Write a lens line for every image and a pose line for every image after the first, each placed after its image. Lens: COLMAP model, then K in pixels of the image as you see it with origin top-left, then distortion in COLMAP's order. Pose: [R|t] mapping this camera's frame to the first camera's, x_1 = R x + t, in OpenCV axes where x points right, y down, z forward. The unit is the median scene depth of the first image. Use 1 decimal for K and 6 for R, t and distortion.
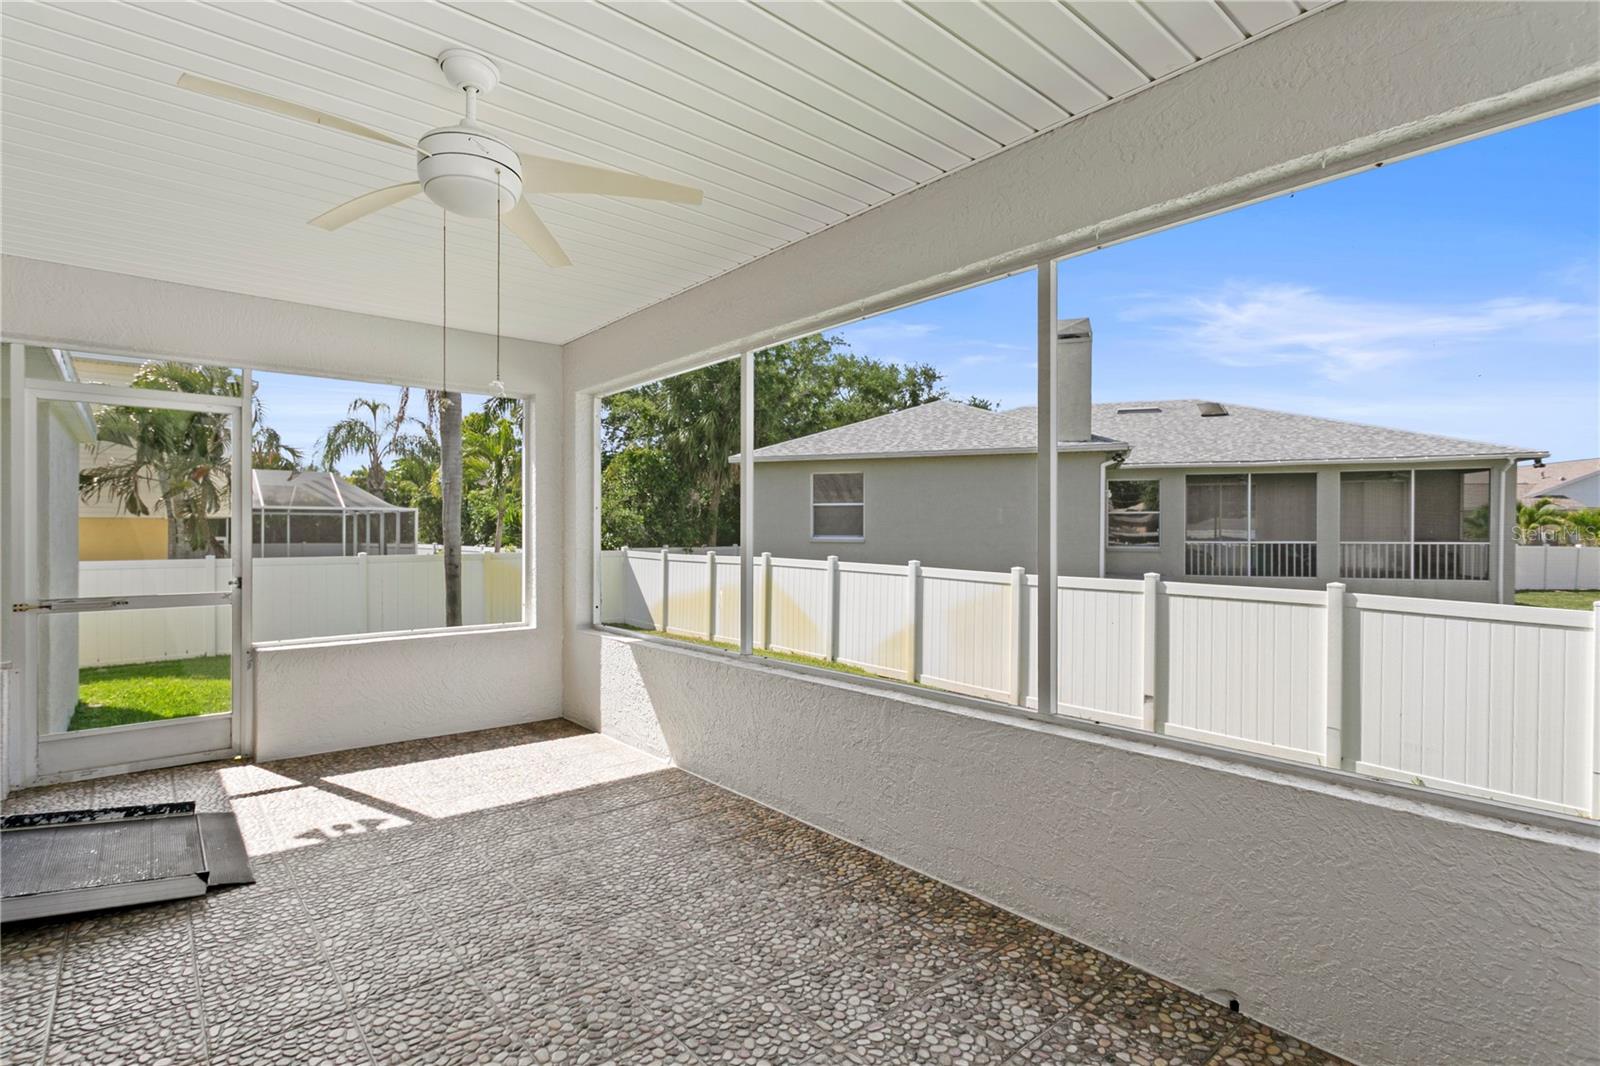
lens RADIAL K [[769.9, 0, 769.7], [0, 769.9, 484.8], [0, 0, 1]] dist [0.009516, 0.000812]
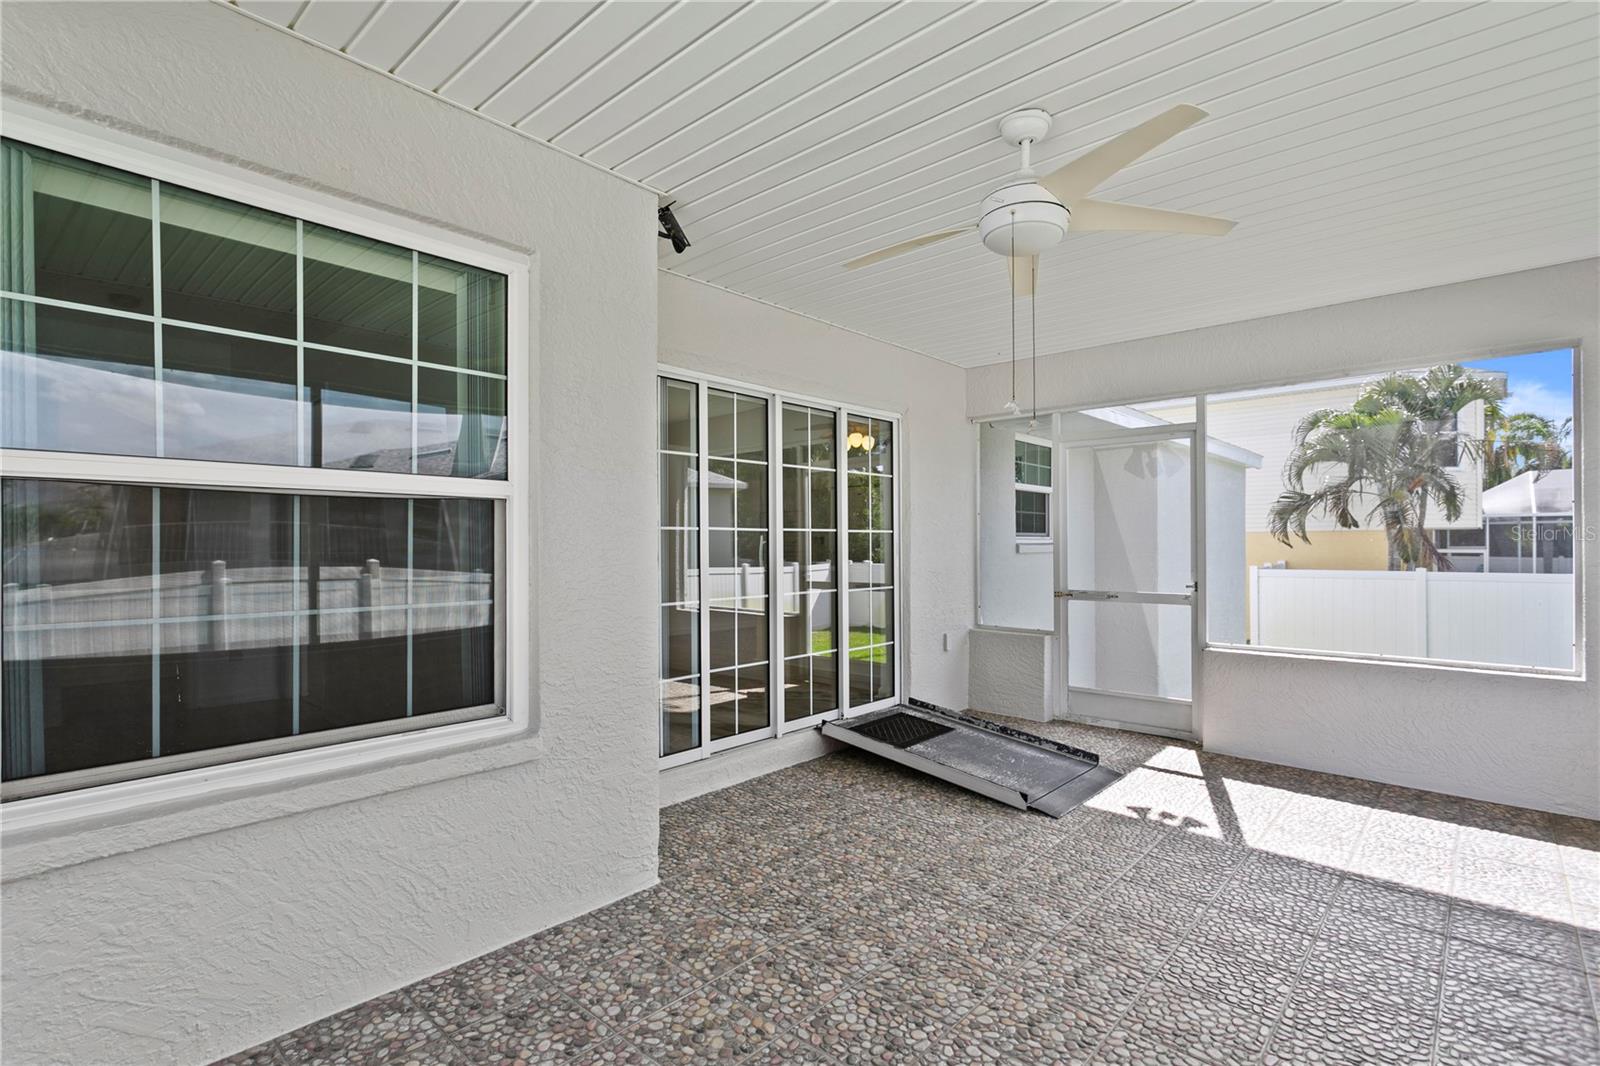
lens RADIAL K [[760.6, 0, 779.2], [0, 760.6, 537.3], [0, 0, 1]] dist [0.004050, -0.000098]
pose [[0.134166, -0.012407, -0.990881, 0.406088], [0.063074, 0.998001, -0.003956, 0.024533], [0.988949, -0.061968, 0.134681, 0.326415]]
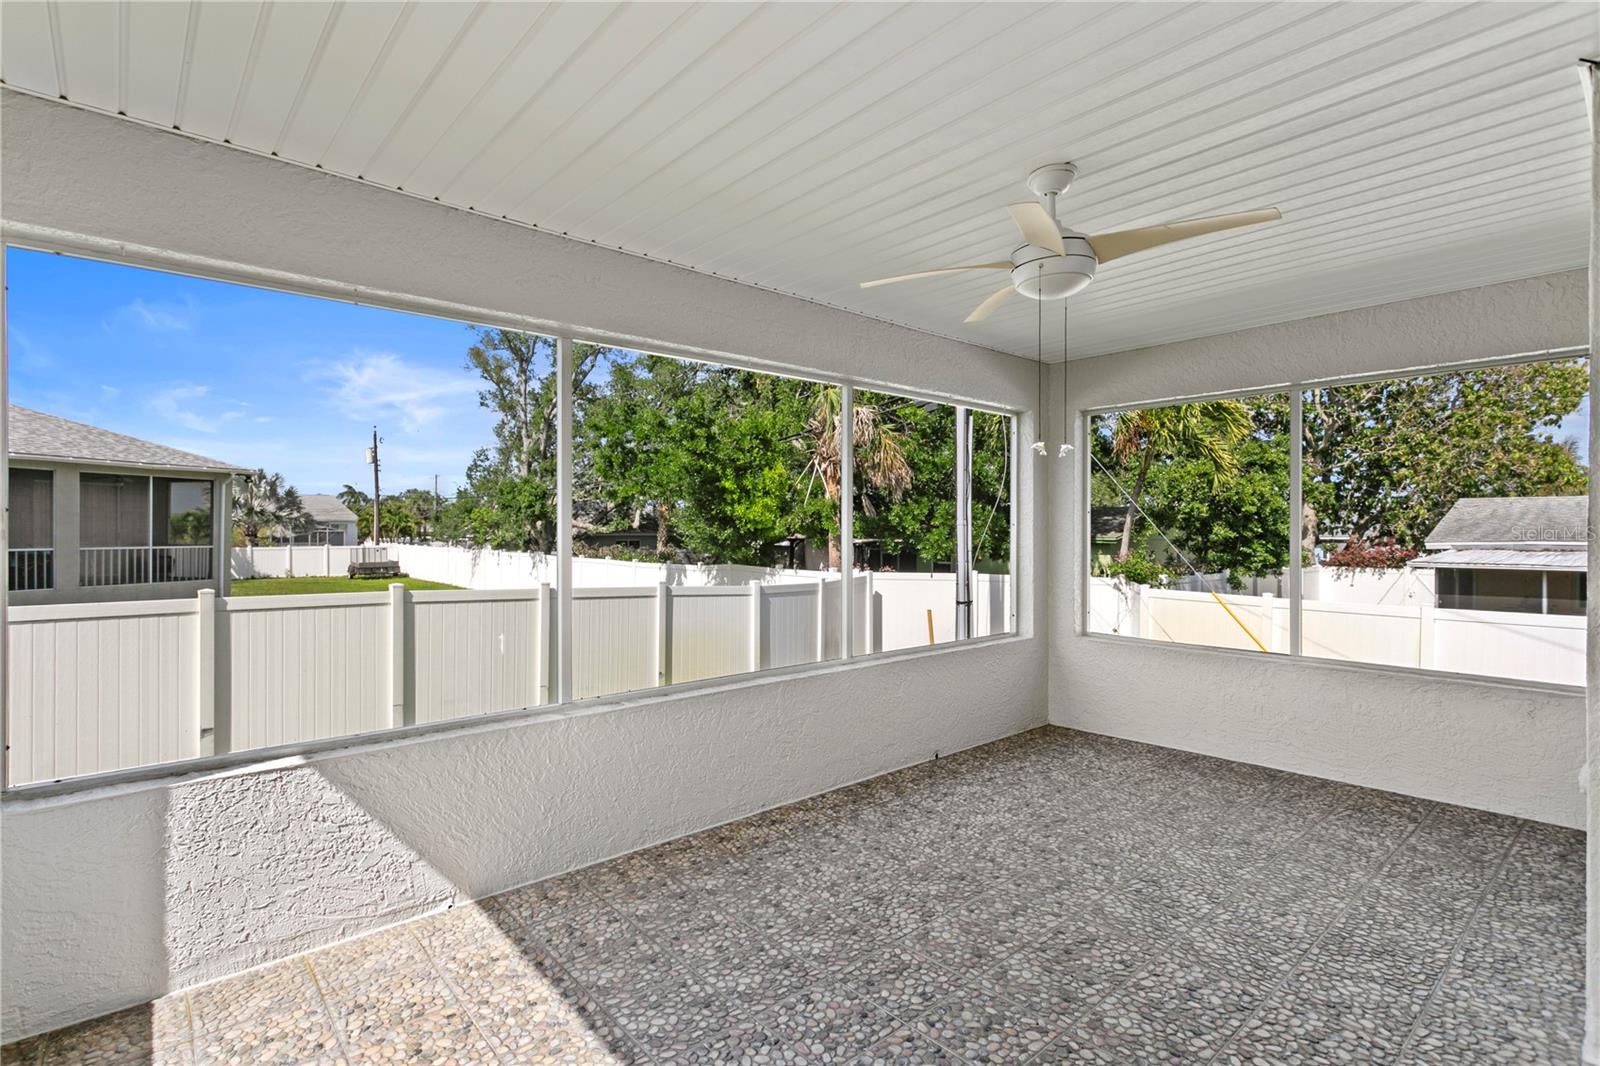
lens RADIAL K [[760.6, 0, 779.2], [0, 760.6, 537.3], [0, 0, 1]] dist [0.004050, -0.000098]
pose [[-0.013825, -0.007257, 0.999878, -0.961854], [-0.060116, 0.998171, 0.006413, 0.025144], [-0.998096, -0.060020, -0.014236, 0.905851]]
